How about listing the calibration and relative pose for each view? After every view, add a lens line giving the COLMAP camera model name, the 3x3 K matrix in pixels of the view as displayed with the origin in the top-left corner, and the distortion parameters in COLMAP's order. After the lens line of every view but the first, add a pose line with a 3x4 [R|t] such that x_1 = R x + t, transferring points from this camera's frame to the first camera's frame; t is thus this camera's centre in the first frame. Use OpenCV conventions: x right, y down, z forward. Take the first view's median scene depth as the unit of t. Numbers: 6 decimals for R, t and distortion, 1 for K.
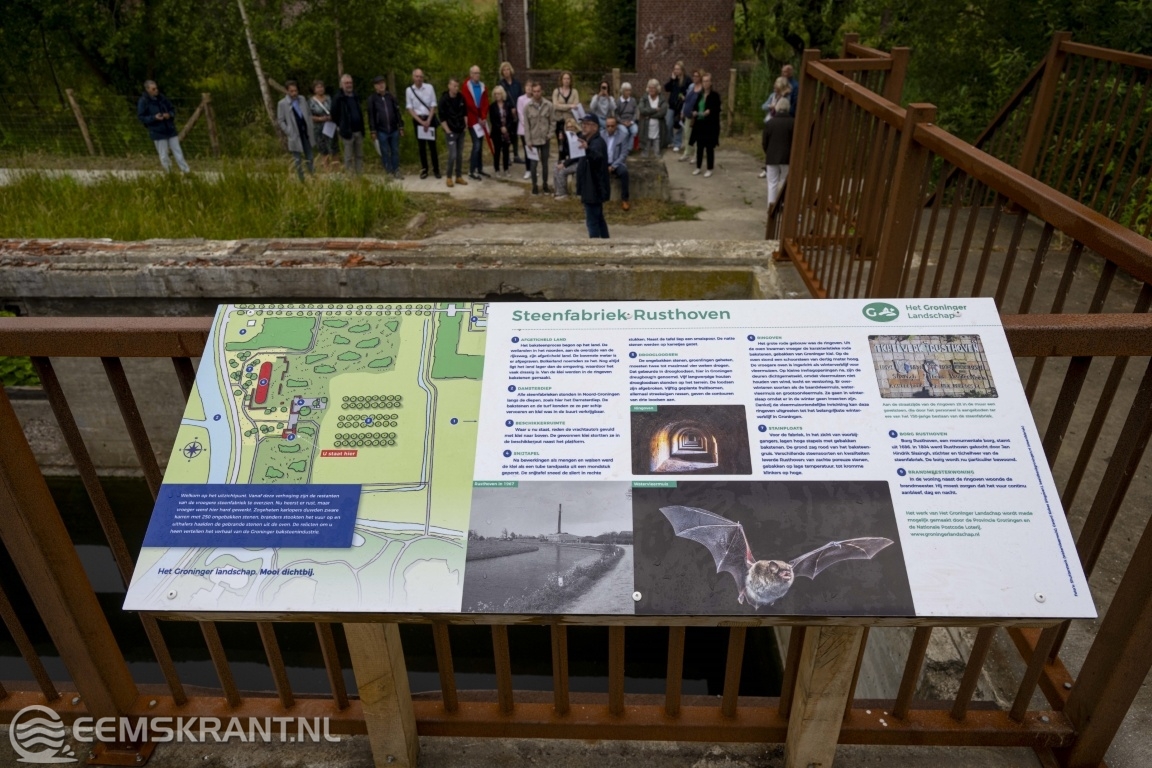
lens RADIAL K [[758.6, 0, 575.3], [0, 758.6, 354.9], [0, 0, 1]] dist [-0.002214, -0.001112]
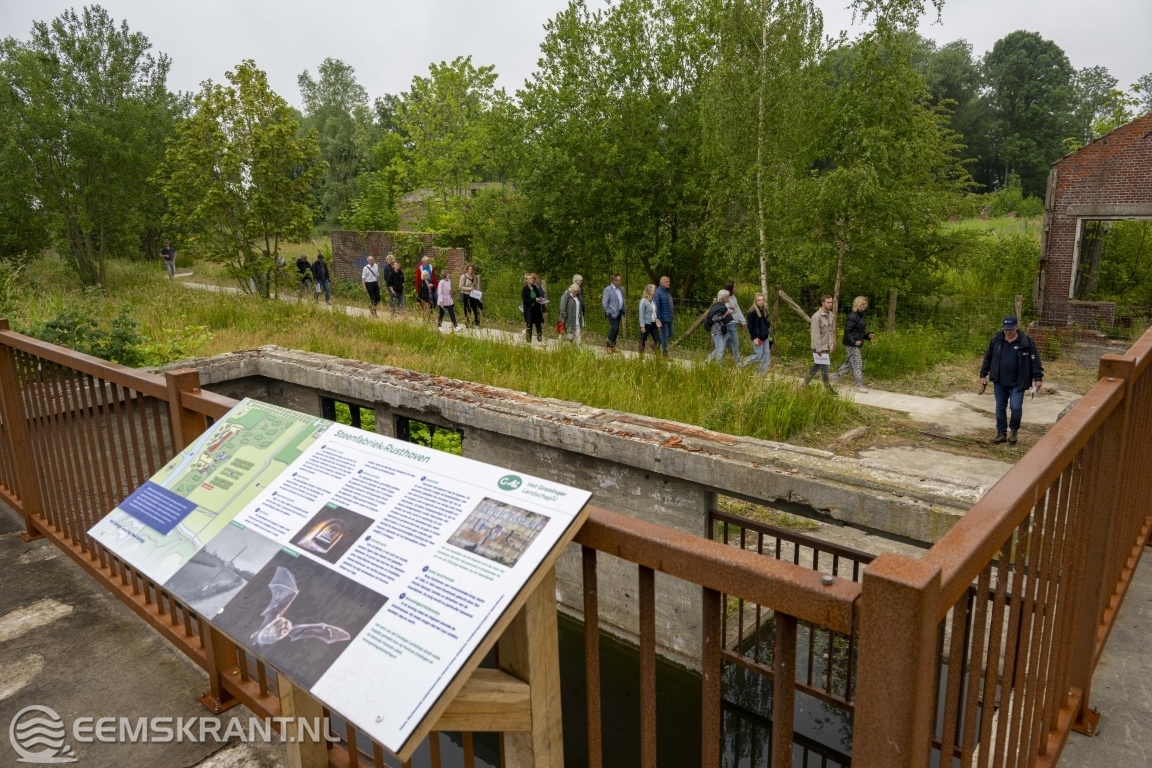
lens RADIAL K [[758.6, 0, 575.3], [0, 758.6, 354.9], [0, 0, 1]] dist [-0.002214, -0.001112]
pose [[0.784720, 0.115696, -0.608957, 1.183856], [-0.272601, 0.946735, -0.171411, -0.070169], [0.556689, 0.300511, 0.774461, 0.079895]]
